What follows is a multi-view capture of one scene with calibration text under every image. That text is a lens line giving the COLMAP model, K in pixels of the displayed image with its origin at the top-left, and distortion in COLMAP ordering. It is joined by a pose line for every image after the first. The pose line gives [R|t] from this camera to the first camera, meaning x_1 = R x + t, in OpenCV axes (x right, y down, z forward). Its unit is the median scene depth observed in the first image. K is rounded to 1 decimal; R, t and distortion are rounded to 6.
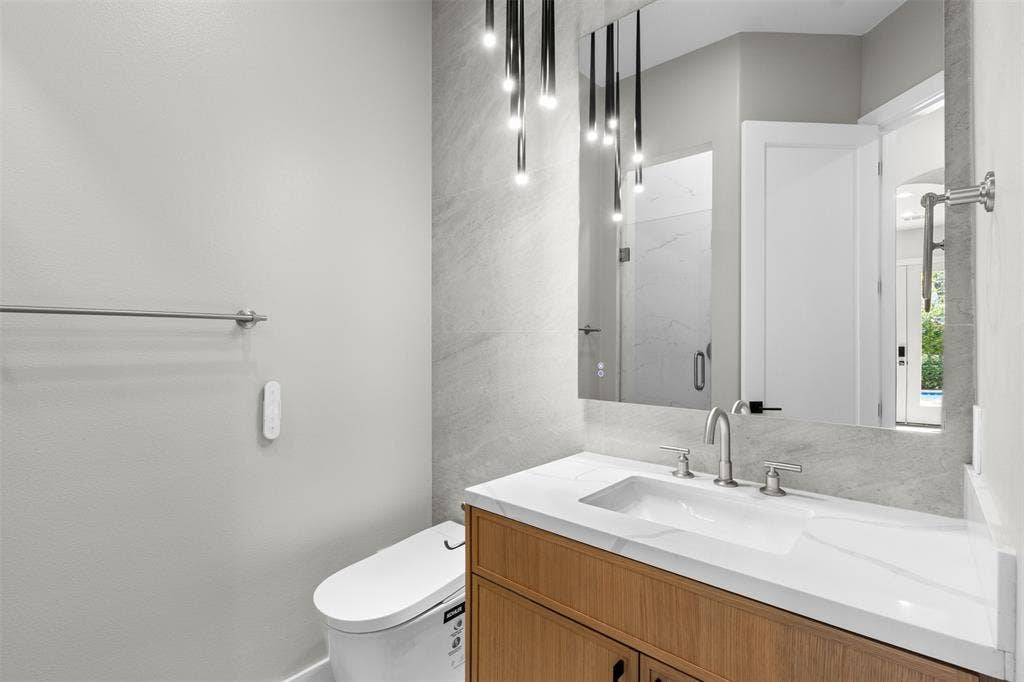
lens RADIAL K [[479.9, 0, 516.7], [0, 479.9, 348.0], [0, 0, 1]] dist [0.016859, 0.000130]
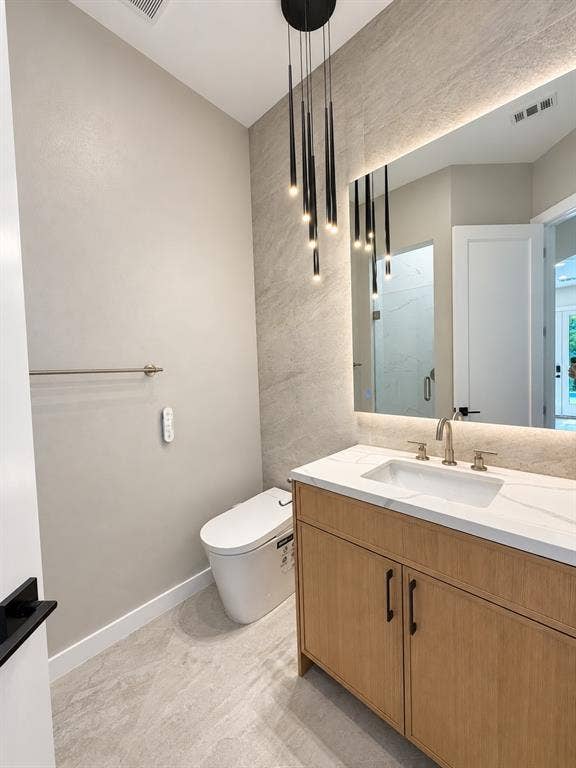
lens RADIAL K [[320.1, 0, 281.6], [0, 320.1, 381.5], [0, 0, 1]] dist [0.009818, 0.000238]
pose [[0.998714, -0.034613, -0.037037, -0.071448], [0.036348, 0.998222, 0.047246, -0.057658], [0.035336, -0.048532, 0.998196, -0.080134]]
